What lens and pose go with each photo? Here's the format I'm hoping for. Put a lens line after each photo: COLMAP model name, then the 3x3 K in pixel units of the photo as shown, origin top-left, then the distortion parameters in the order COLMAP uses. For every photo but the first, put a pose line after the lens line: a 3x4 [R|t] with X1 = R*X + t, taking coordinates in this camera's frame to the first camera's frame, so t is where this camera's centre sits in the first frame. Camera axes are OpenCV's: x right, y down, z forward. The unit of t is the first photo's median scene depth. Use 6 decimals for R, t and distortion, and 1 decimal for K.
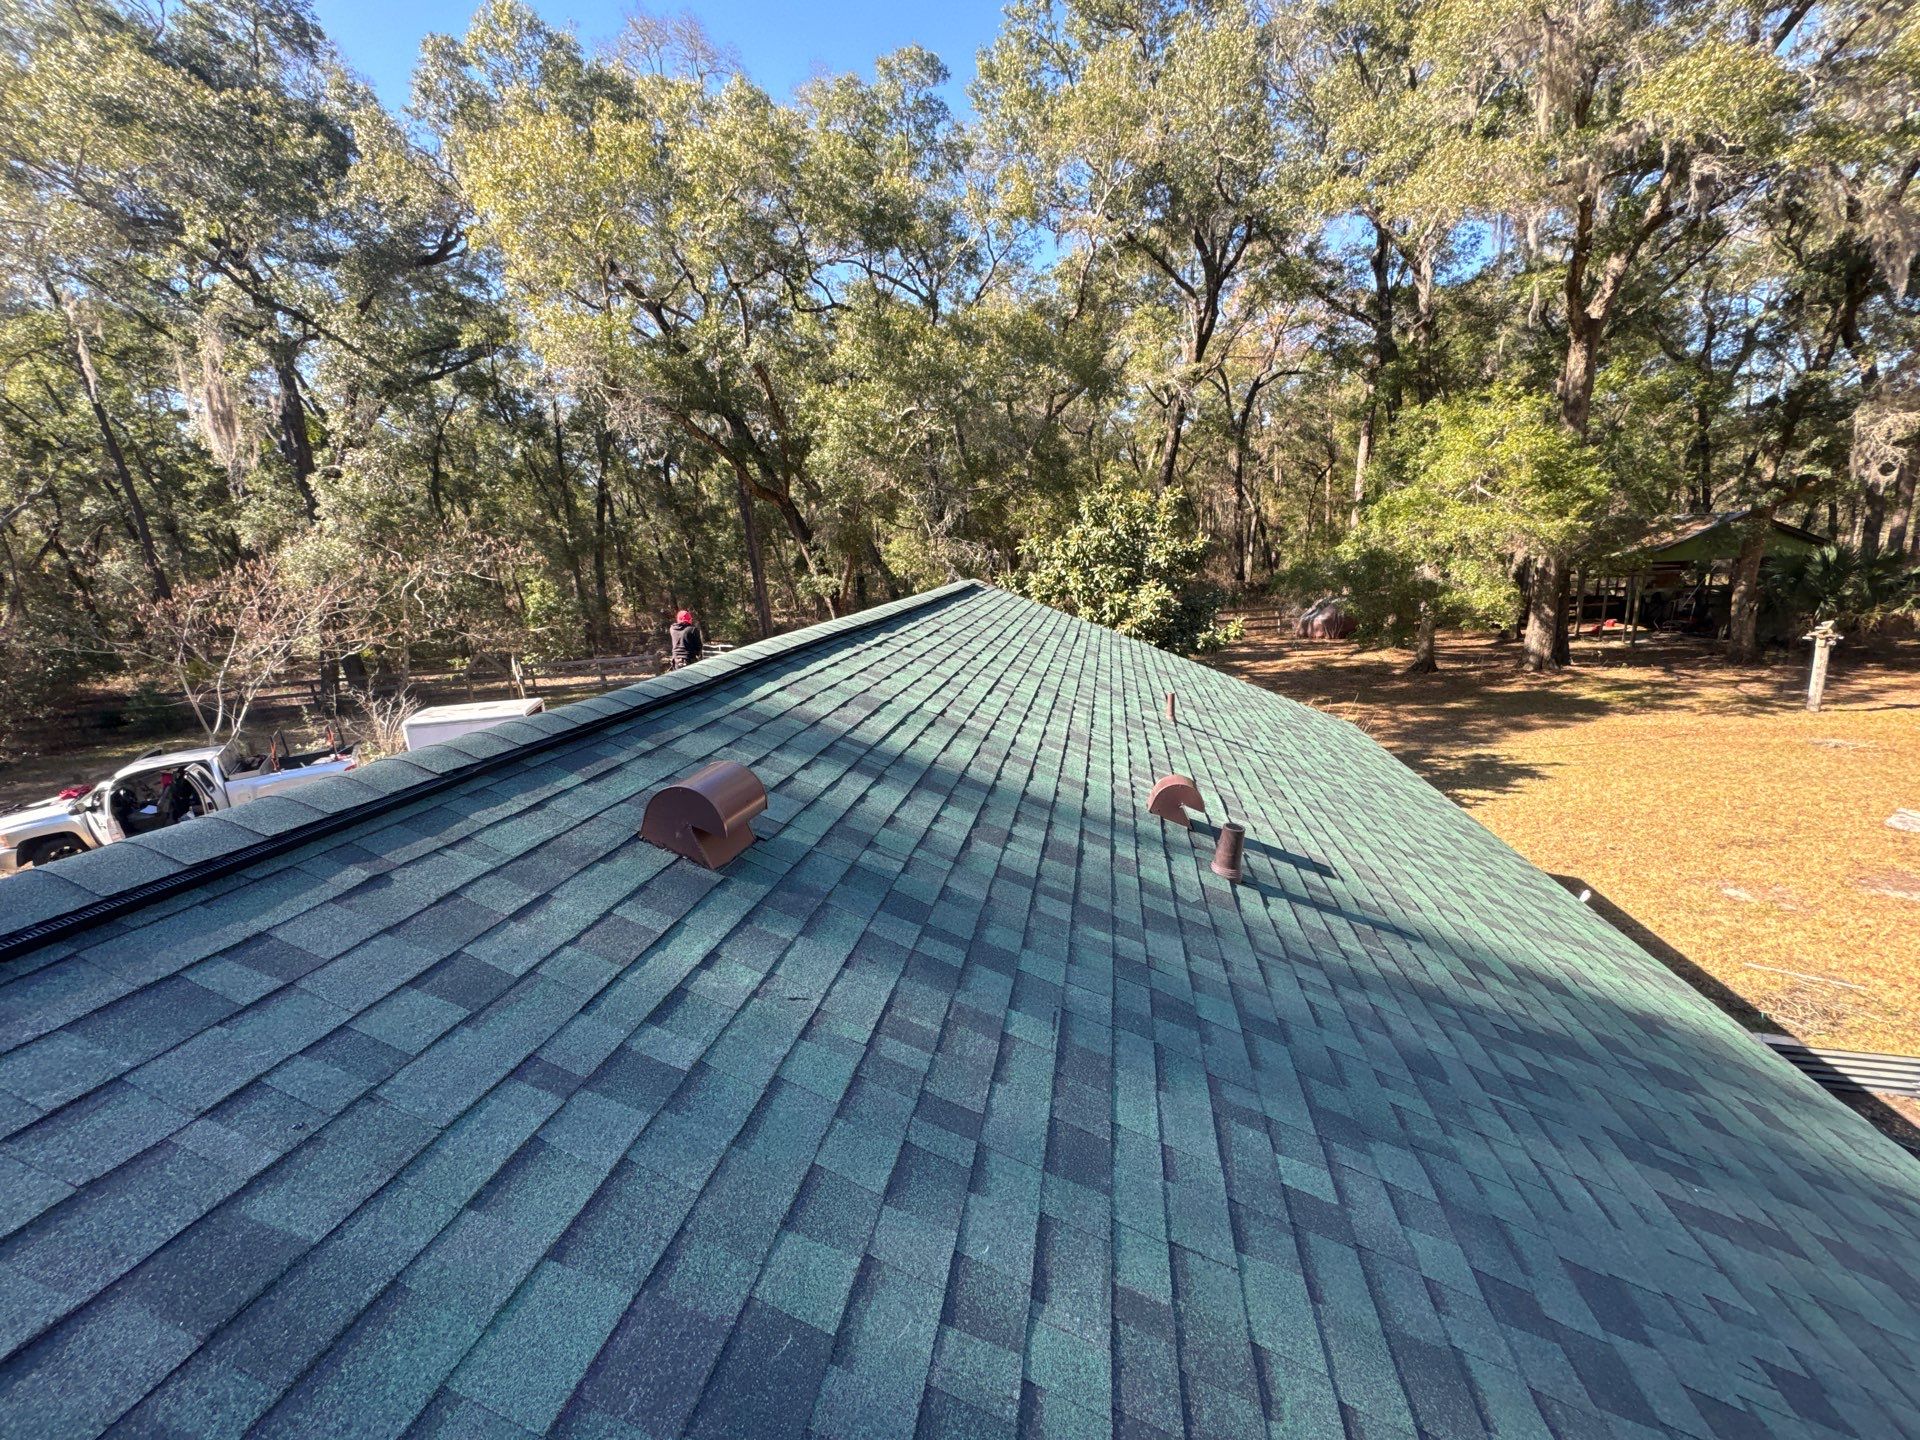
lens RADIAL K [[772.5, 0, 961.4], [0, 772.5, 718.9], [0, 0, 1]] dist [-0.005957, 0.000587]
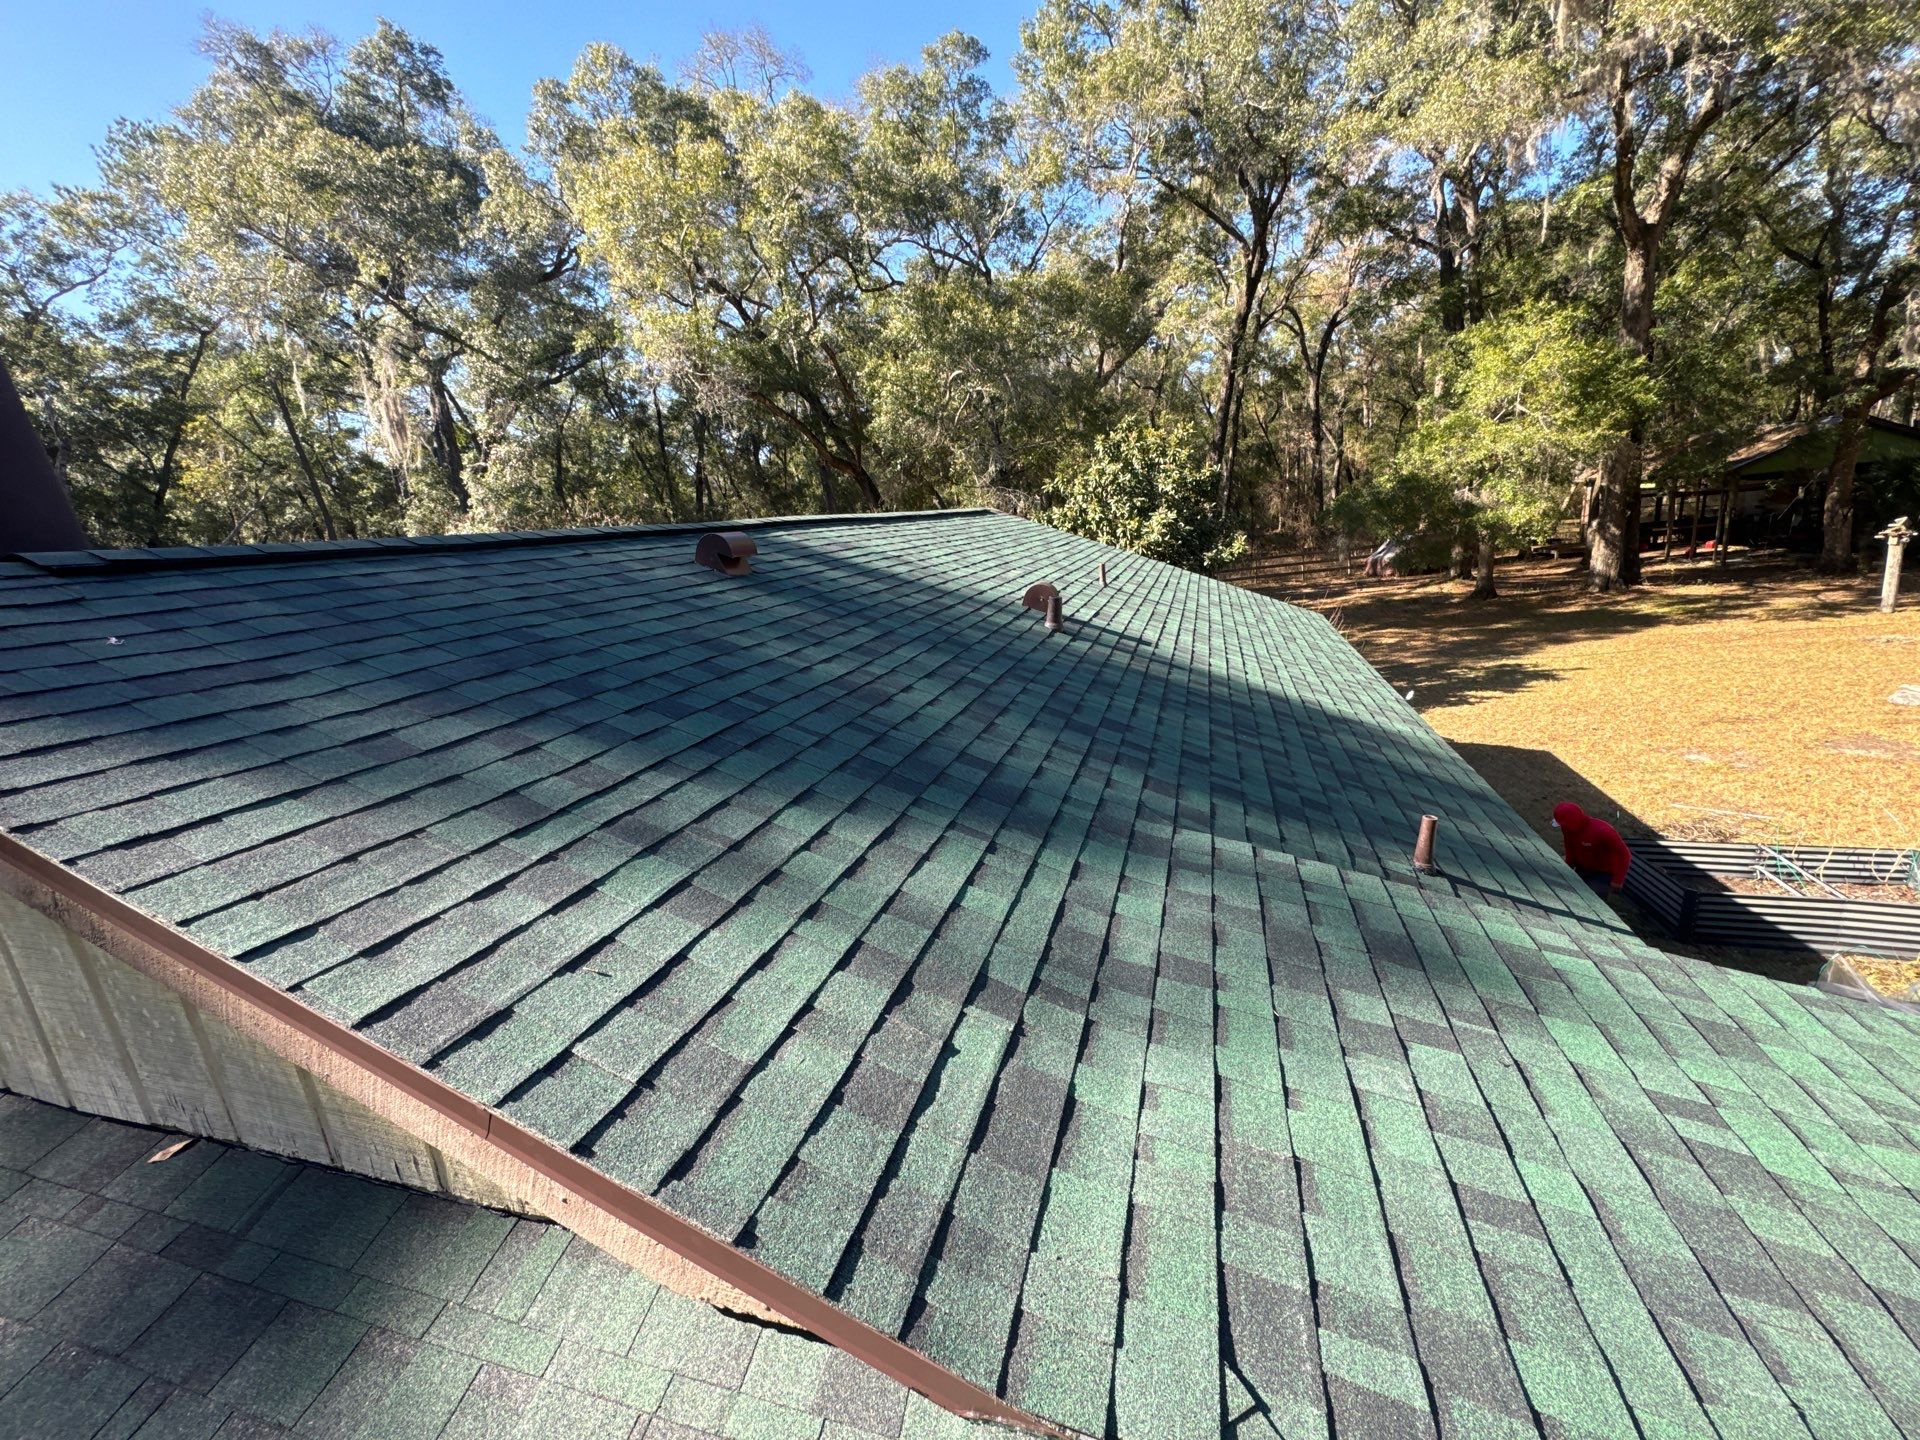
lens RADIAL K [[772.5, 0, 958.7], [0, 772.5, 722.5], [0, 0, 1]] dist [-0.005957, 0.000587]
pose [[0.991642, -0.023859, -0.126798, 0.057715], [0.028444, 0.999001, 0.034476, 0.056446], [0.125849, -0.037794, 0.991329, -0.106065]]
